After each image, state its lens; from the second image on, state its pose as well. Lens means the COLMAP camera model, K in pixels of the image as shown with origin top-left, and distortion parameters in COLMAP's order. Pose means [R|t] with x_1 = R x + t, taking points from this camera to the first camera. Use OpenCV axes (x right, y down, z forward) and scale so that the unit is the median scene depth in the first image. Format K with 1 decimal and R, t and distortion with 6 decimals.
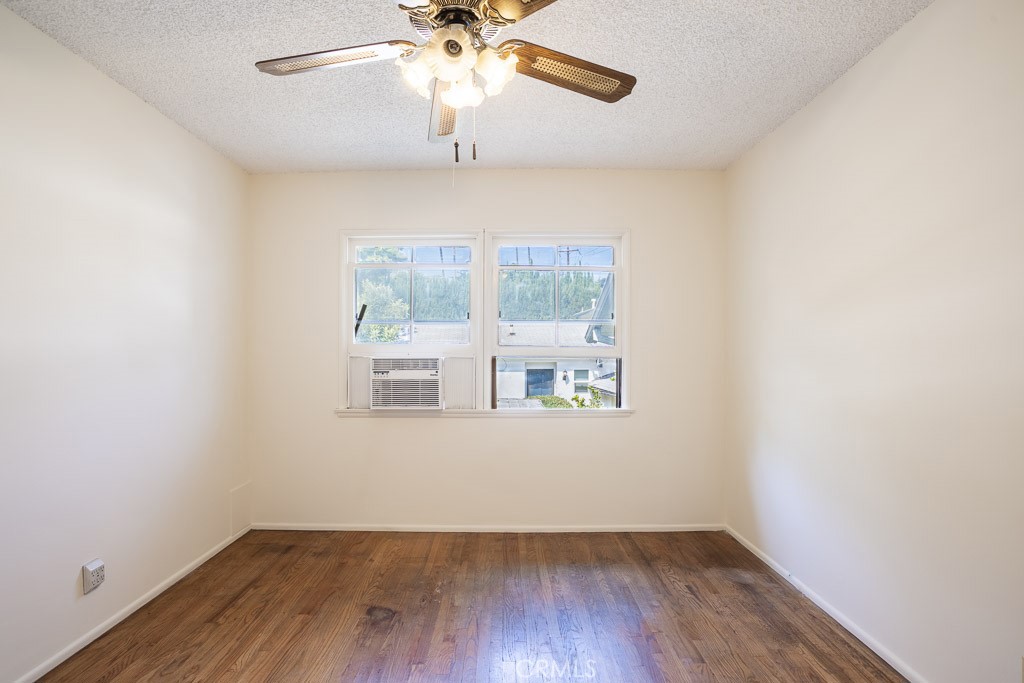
lens RADIAL K [[529.7, 0, 511.4], [0, 529.7, 346.3], [0, 0, 1]] dist [-0.057618, 0.004400]
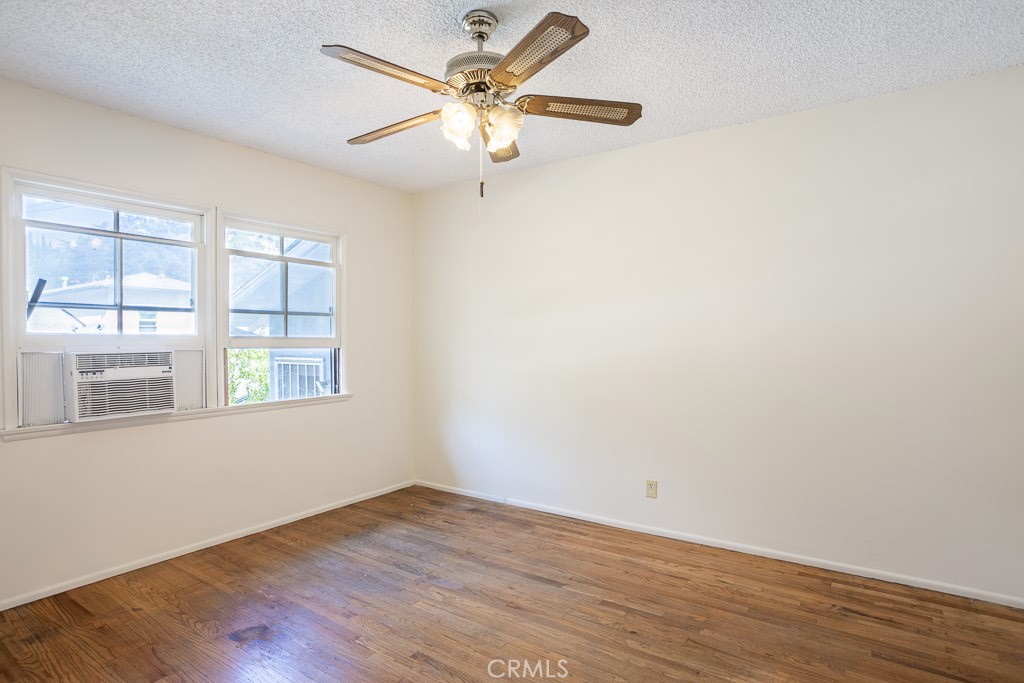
lens RADIAL K [[529.7, 0, 516.8], [0, 529.7, 339.3], [0, 0, 1]] dist [-0.057618, 0.004400]
pose [[0.559380, -0.004020, 0.828901, -0.509629], [-0.001867, 0.999980, 0.006110, -0.002885], [-0.828909, -0.004966, 0.559361, 0.087644]]
